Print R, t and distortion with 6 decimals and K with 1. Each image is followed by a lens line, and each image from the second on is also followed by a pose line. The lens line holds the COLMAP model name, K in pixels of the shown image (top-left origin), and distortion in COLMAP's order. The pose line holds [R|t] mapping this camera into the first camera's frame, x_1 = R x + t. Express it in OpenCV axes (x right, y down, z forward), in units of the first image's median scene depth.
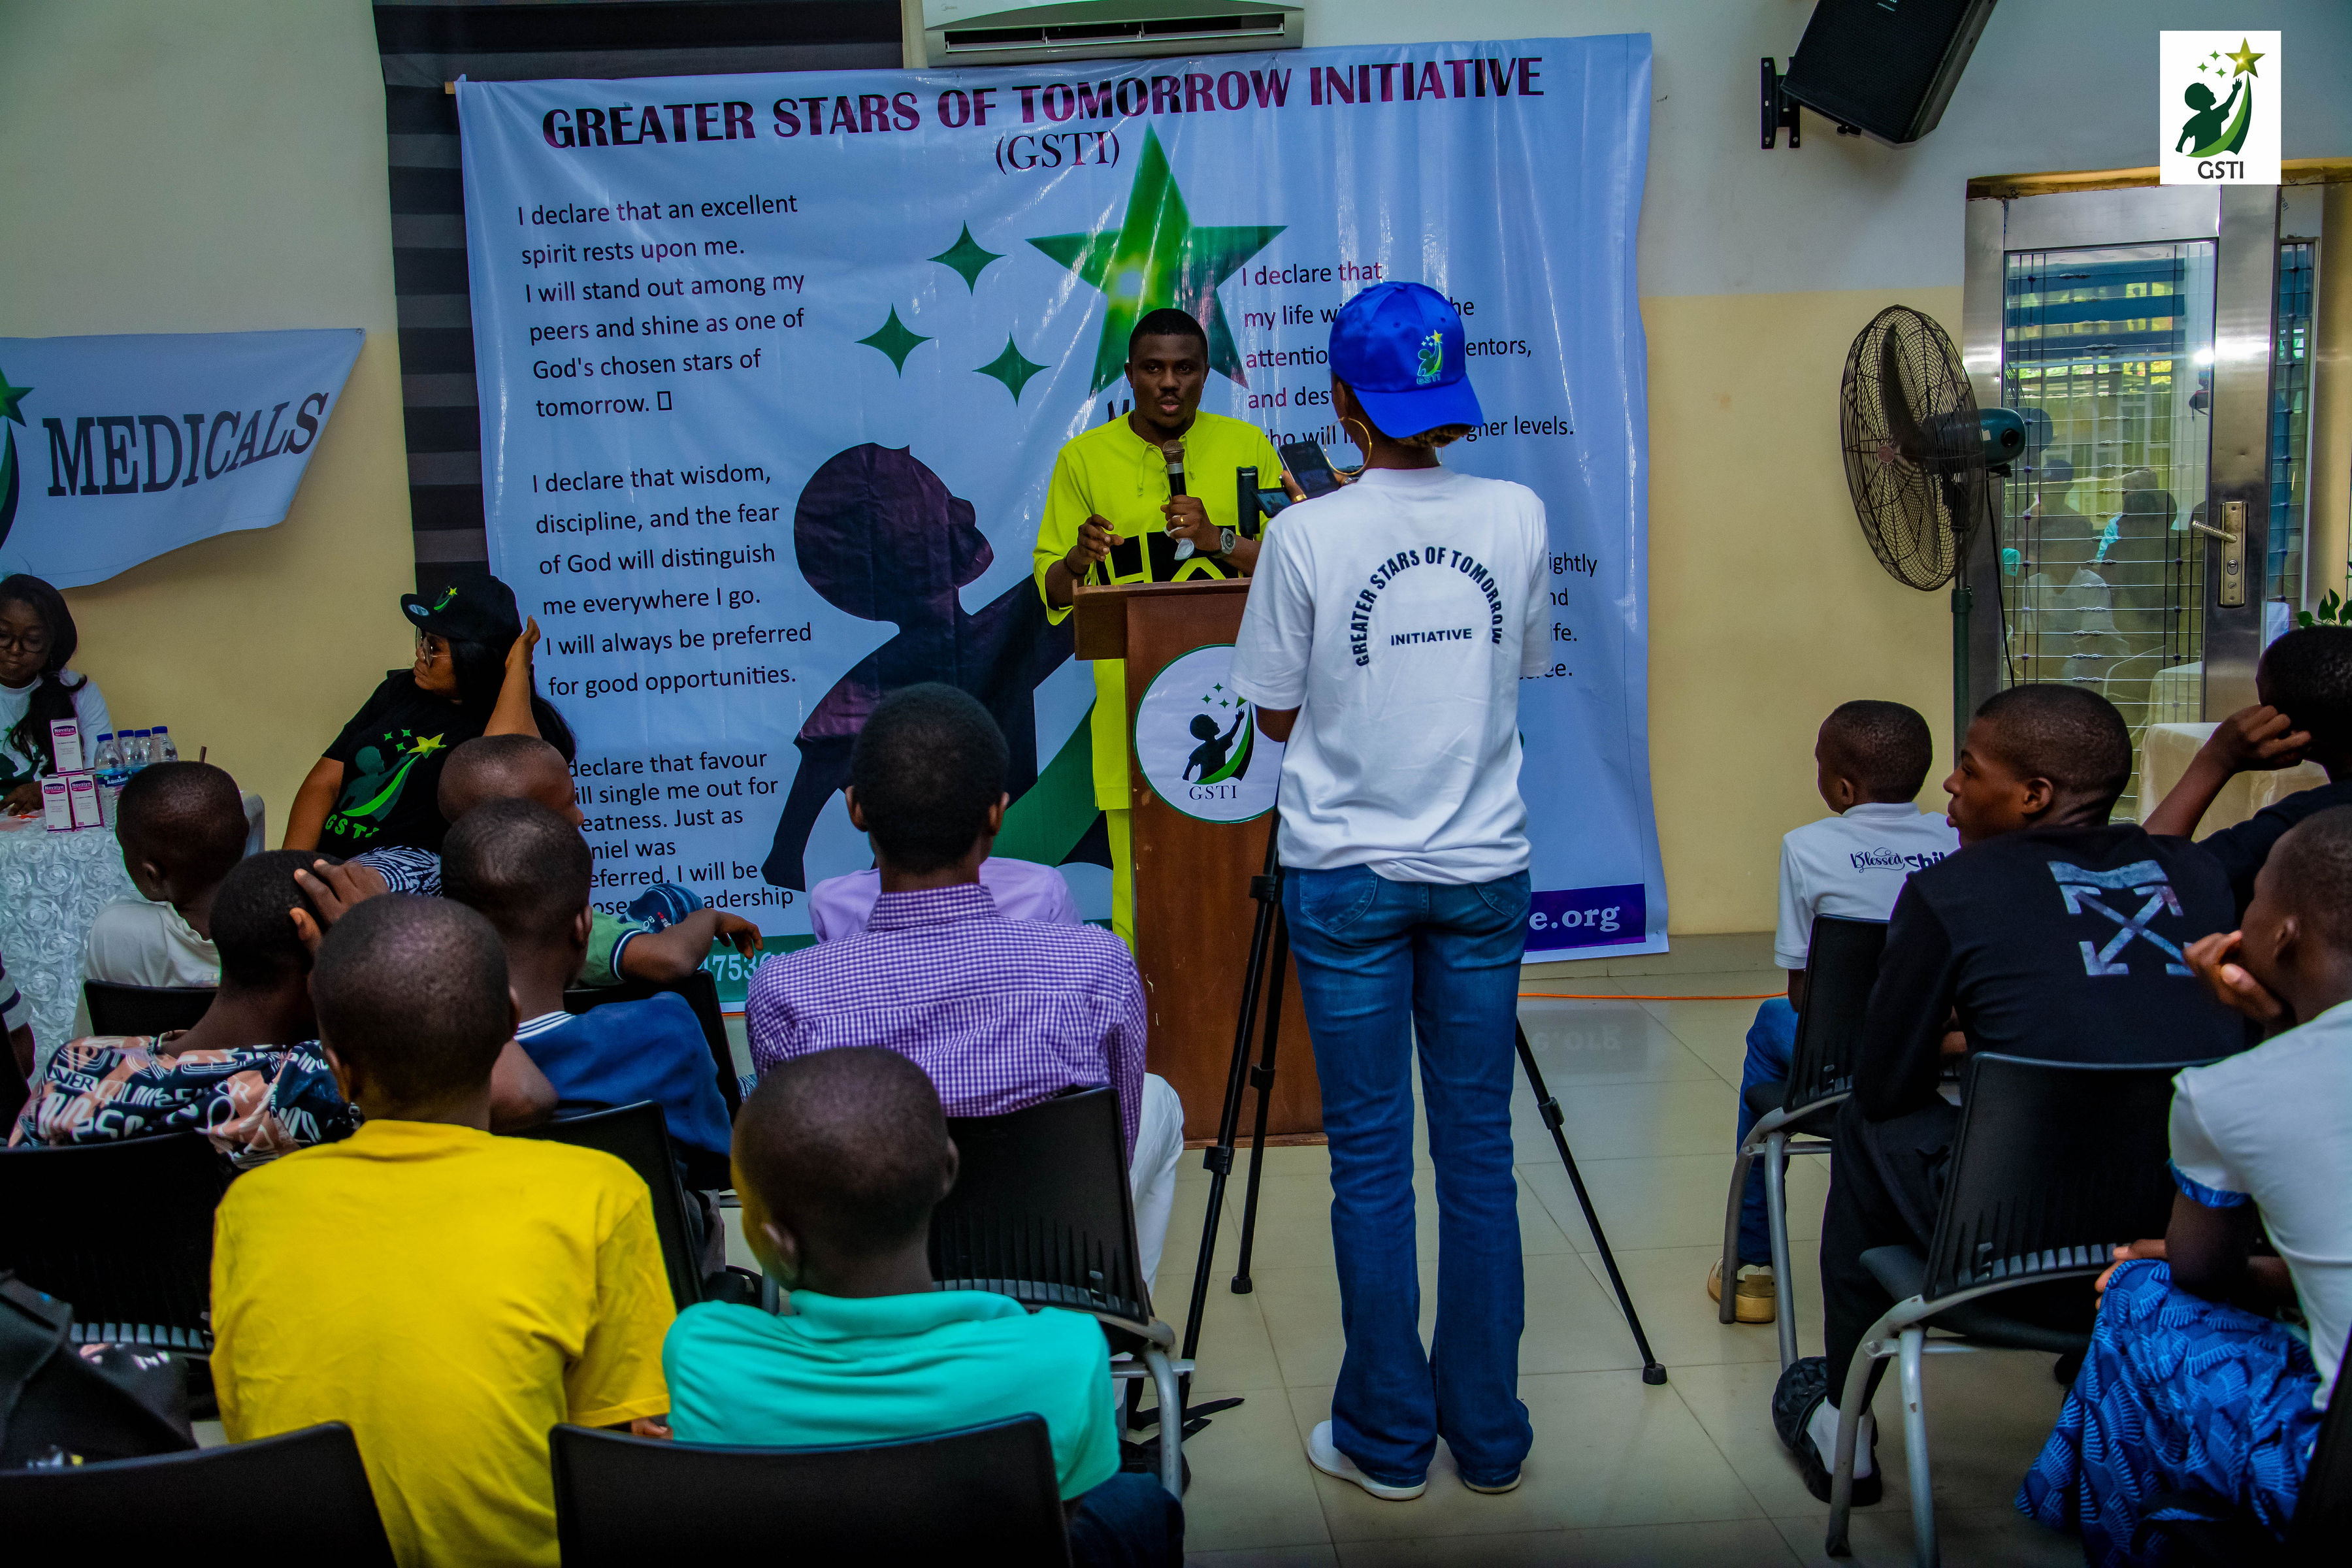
lens RADIAL K [[2513.5, 0, 1152.9], [0, 2513.5, 760.1], [0, 0, 1]] dist [0.045306, 0.000000]
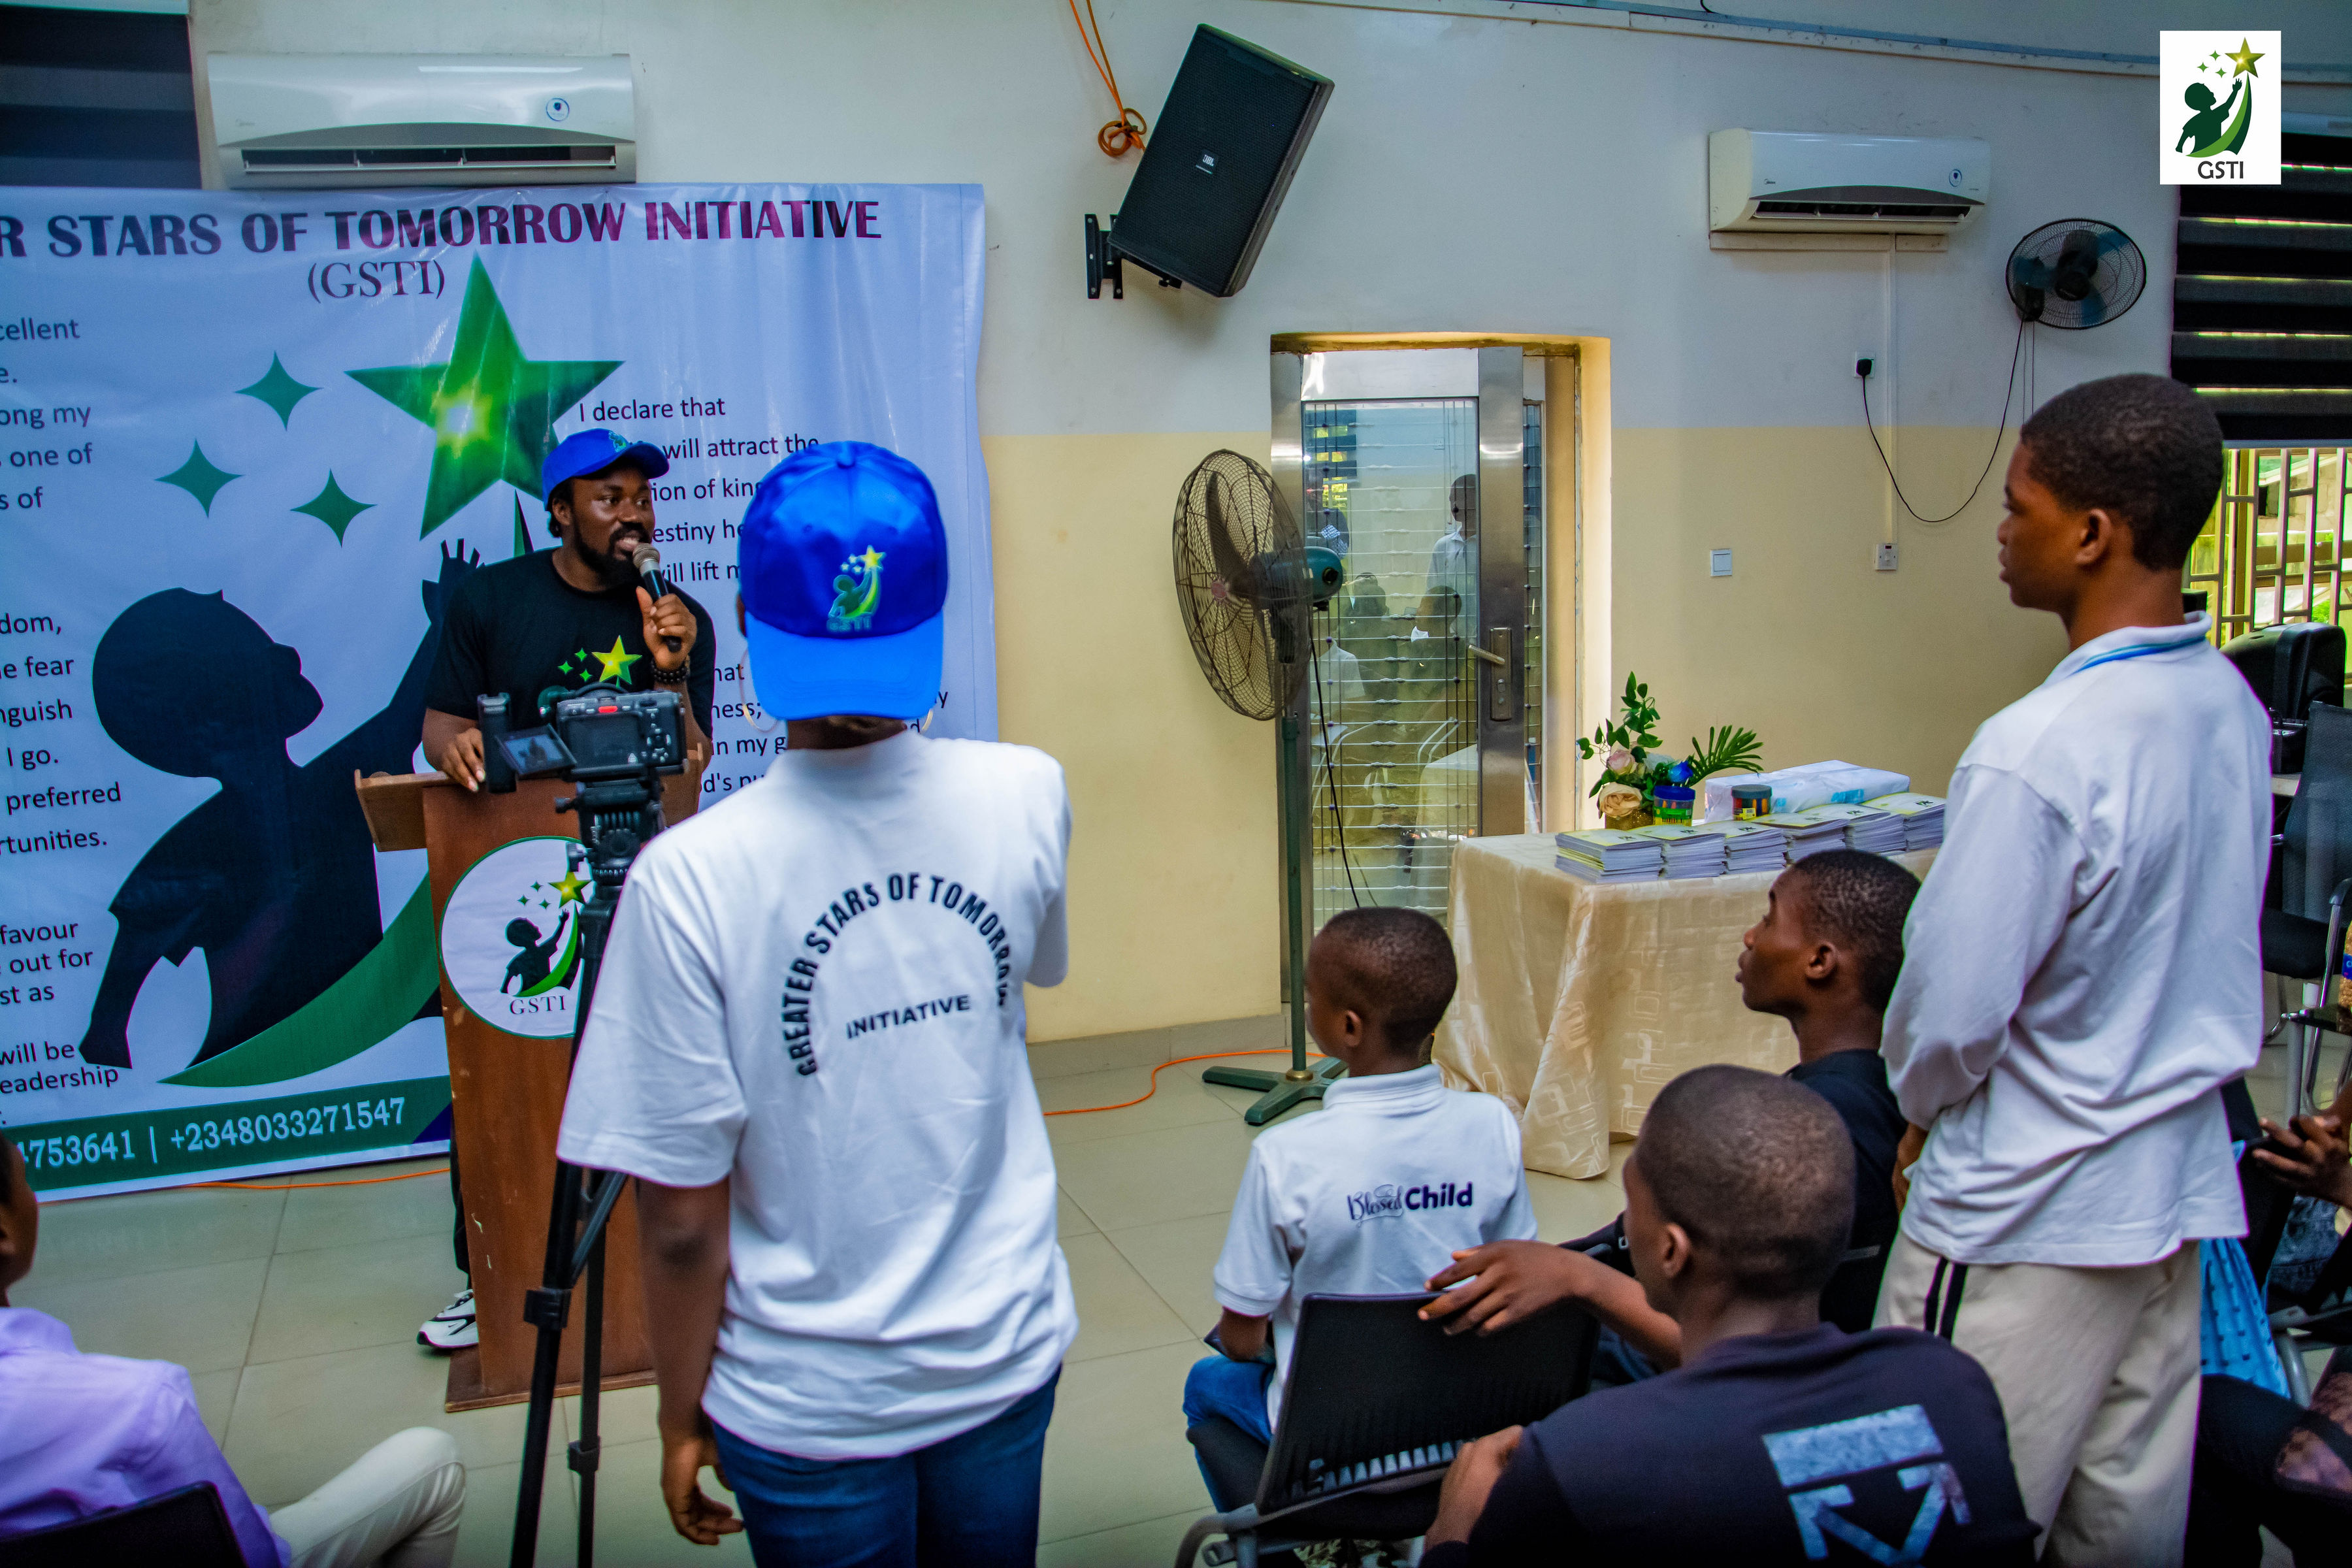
lens RADIAL K [[1818.8, 0, 1132.4], [0, 1818.8, 782.2], [0, 0, 1]] dist [-0.124113, 0.094407]
pose [[0.958114, -0.038458, 0.283795, 0.038222], [0.035422, 0.999247, 0.015821, -0.052943], [-0.284189, -0.005105, 0.958755, 0.277666]]
